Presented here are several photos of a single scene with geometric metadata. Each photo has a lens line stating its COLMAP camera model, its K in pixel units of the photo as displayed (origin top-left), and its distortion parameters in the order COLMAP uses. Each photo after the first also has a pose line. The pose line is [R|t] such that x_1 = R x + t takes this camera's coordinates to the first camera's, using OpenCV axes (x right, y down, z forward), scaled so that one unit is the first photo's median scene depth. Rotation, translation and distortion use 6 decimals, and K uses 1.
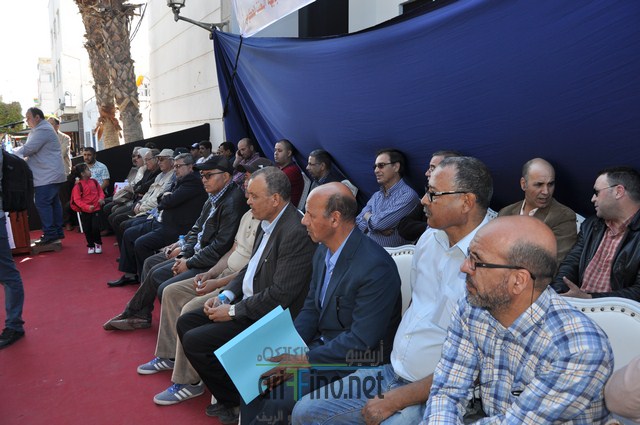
lens RADIAL K [[499.7, 0, 319.8], [0, 499.7, 224.4], [0, 0, 1]] dist [-0.101133, 0.004037]
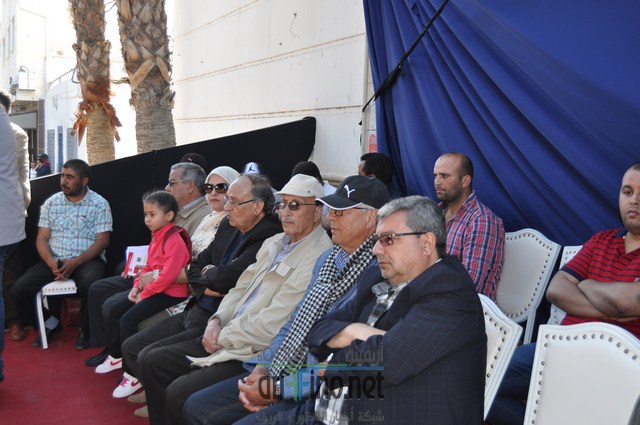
lens RADIAL K [[709.5, 0, 320.0], [0, 709.5, 212.5], [0, 0, 1]] dist [-0.131279, -0.018951]
pose [[0.997802, 0.032120, -0.057956, -0.146806], [-0.036864, 0.995889, -0.082747, -0.046094], [0.055060, 0.084701, 0.994884, 0.270722]]
